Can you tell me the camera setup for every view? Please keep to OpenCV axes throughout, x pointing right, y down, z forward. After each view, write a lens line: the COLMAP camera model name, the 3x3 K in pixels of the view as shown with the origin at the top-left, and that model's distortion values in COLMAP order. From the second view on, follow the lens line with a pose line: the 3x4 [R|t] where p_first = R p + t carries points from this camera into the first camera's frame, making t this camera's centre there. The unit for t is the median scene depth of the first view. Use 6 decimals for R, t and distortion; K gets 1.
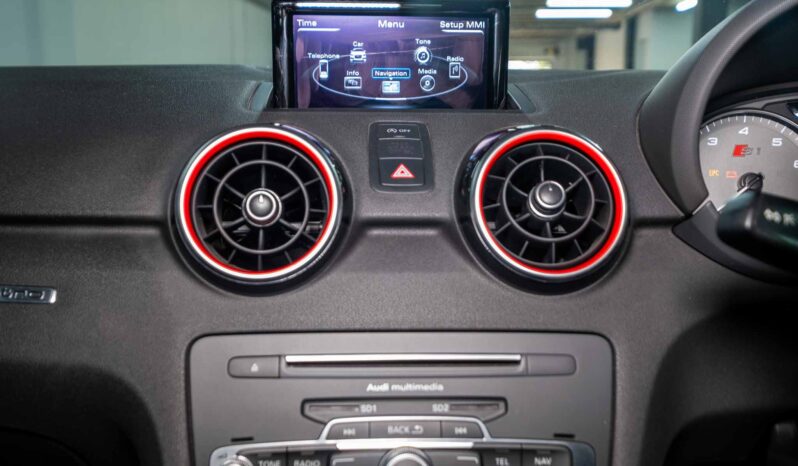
lens RADIAL K [[804.5, 0, 400.9], [0, 804.5, 237.0], [0, 0, 1]] dist [-0.013549, 0.000000]
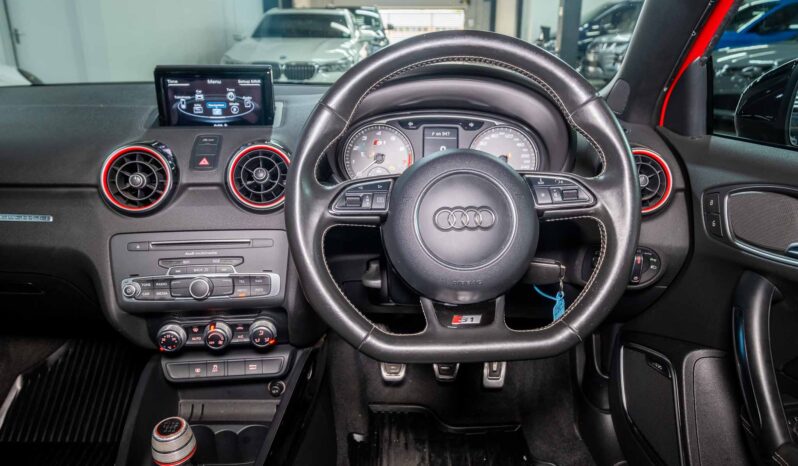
lens RADIAL K [[567.1, 0, 396.8], [0, 567.1, 232.2], [0, 0, 1]] dist [0.006440, 0.015113]
pose [[0.998276, -0.019562, 0.055345, 0.487916], [0.010275, 0.986514, 0.163352, -0.150197], [-0.057794, -0.162502, 0.985014, -0.716369]]
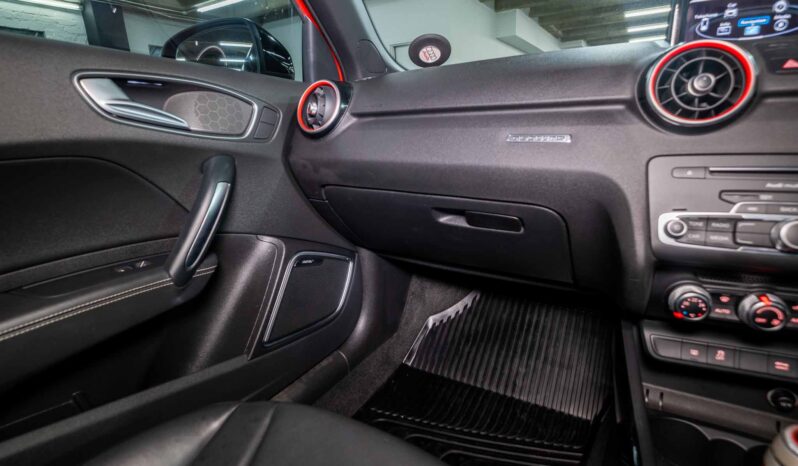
lens RADIAL K [[399.9, 0, 397.3], [0, 399.9, 238.8], [0, 0, 1]] dist [-0.010330, -0.000395]
pose [[0.883875, 0.087556, -0.459455, -0.325090], [-0.029388, 0.990778, 0.132273, 0.200837], [0.466799, -0.103411, 0.878297, -0.128969]]
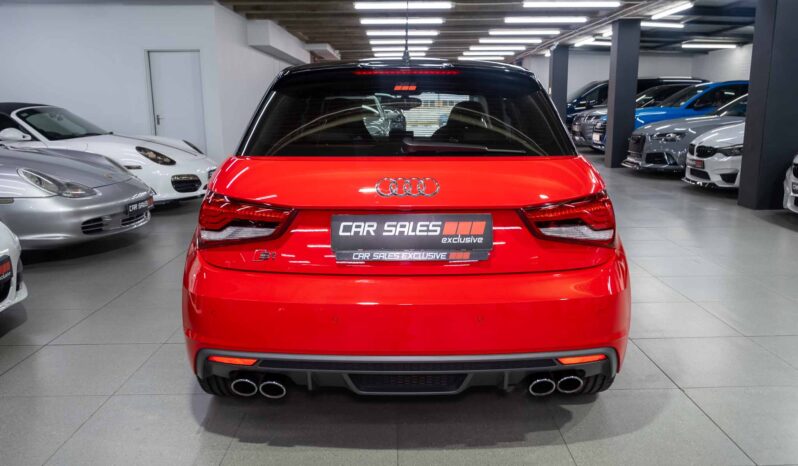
lens RADIAL K [[625.2, 0, 400.1], [0, 625.2, 237.8], [0, 0, 1]] dist [0.045915, -0.013440]
pose [[0.998237, -0.025777, 0.053465, -0.606569], [0.023975, 0.999131, 0.034080, 0.904776], [-0.054297, -0.032738, 0.997988, -8.488416]]
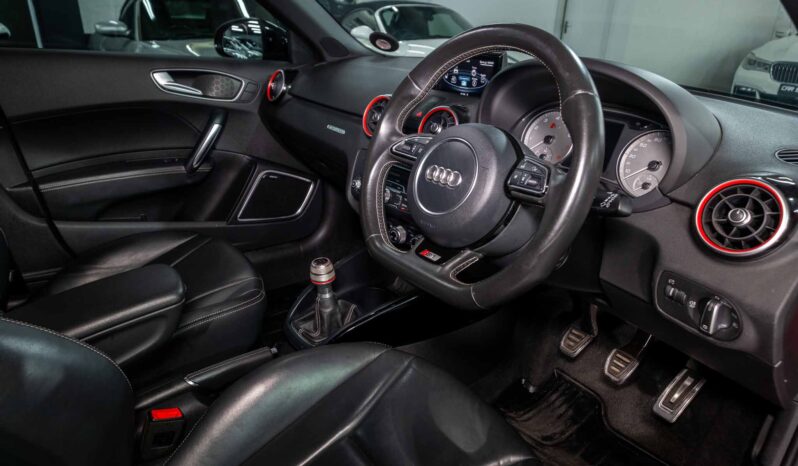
lens RADIAL K [[511.7, 0, 394.0], [0, 511.7, 233.9], [0, 0, 1]] dist [0.000480, -0.002322]
pose [[0.644729, 0.309054, -0.699149, 1.654516], [-0.154556, 0.948439, 0.276725, -0.191466], [0.748623, -0.070355, 0.659252, -0.538172]]
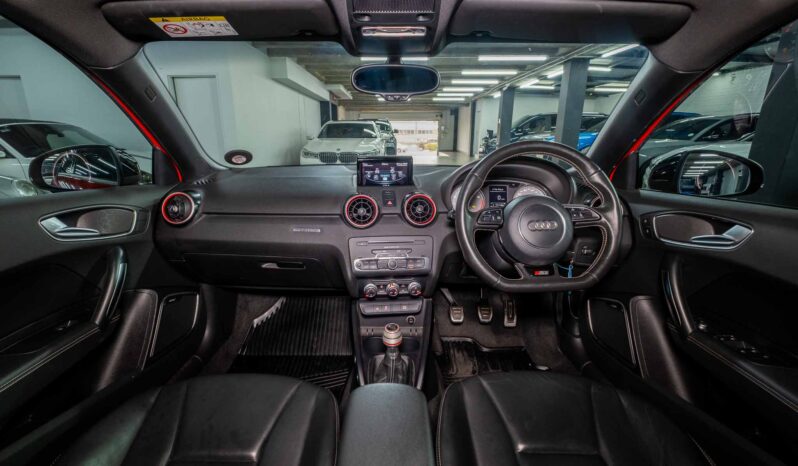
lens RADIAL K [[351.8, 0, 389.4], [0, 351.8, 237.9], [0, 0, 1]] dist [0.003375, 0.000210]
pose [[0.998952, -0.018687, 0.041776, -0.096159], [0.013849, 0.993473, 0.113221, -0.116323], [-0.043619, -0.112524, 0.992691, -1.140085]]
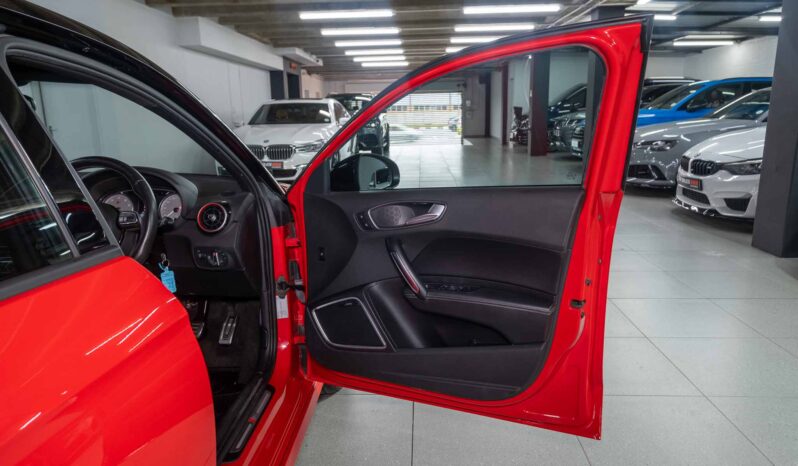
lens RADIAL K [[539.8, 0, 380.5], [0, 539.8, 236.8], [0, 0, 1]] dist [0.016981, 0.005974]
pose [[0.999620, -0.020937, -0.017955, 2.452295], [0.021865, 0.998347, 0.053157, -0.055830], [0.016812, -0.053529, 0.998425, -2.541898]]
